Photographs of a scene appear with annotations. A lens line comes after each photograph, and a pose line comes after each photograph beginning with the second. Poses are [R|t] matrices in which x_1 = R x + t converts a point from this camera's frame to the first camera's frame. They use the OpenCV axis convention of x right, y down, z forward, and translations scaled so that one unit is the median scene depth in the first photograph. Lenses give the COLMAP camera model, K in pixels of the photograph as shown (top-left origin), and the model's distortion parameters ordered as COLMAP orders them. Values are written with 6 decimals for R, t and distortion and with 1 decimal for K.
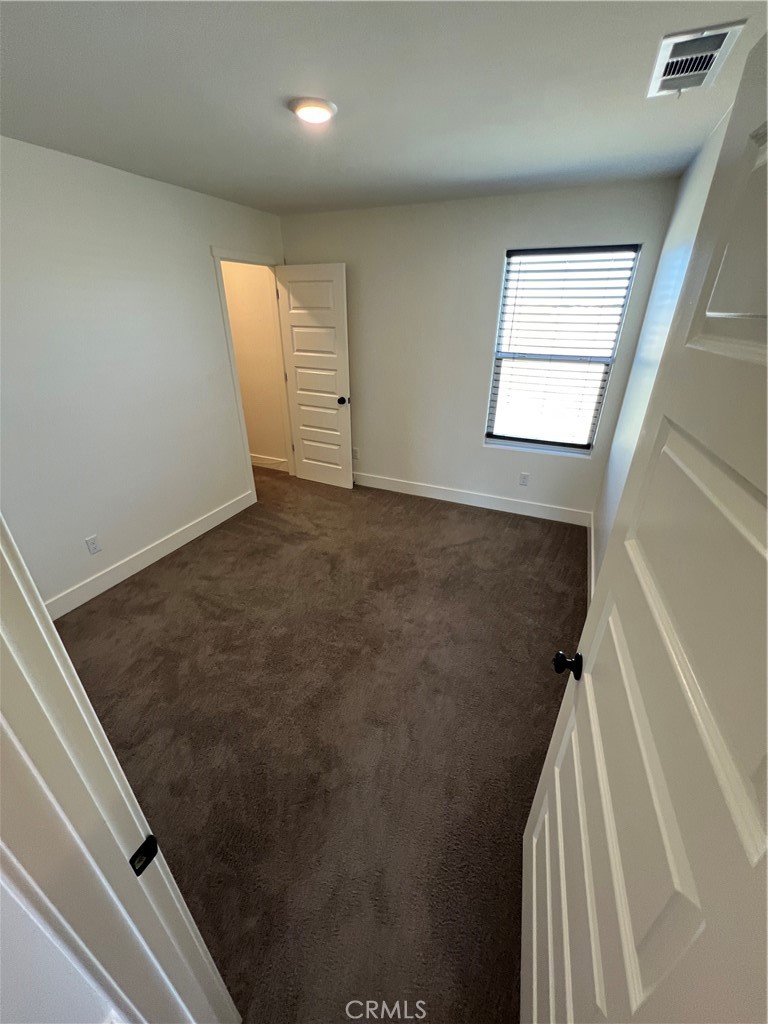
lens RADIAL K [[409.1, 0, 386.5], [0, 409.1, 512.9], [0, 0, 1]] dist [-0.000757, -0.000366]
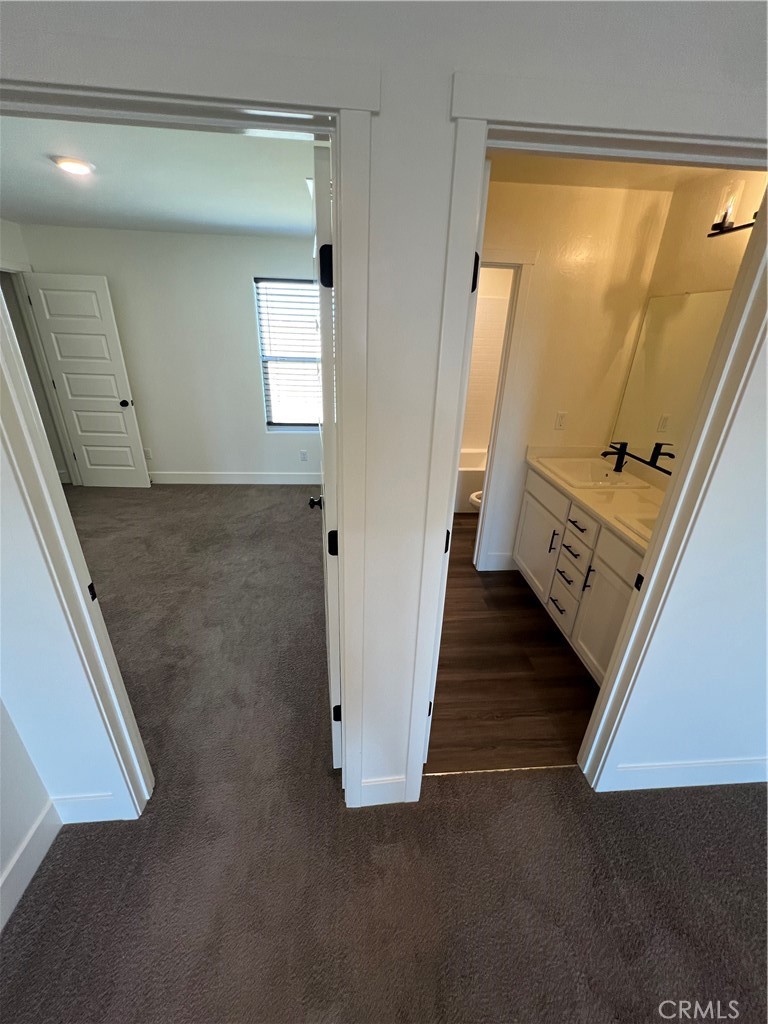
lens RADIAL K [[409.1, 0, 386.2], [0, 409.1, 514.3], [0, 0, 1]] dist [-0.000757, -0.000366]
pose [[0.880911, -0.172556, 0.440705, -0.035671], [0.187561, 0.982205, 0.009668, 0.157889], [-0.434531, 0.074142, 0.897600, -0.284366]]
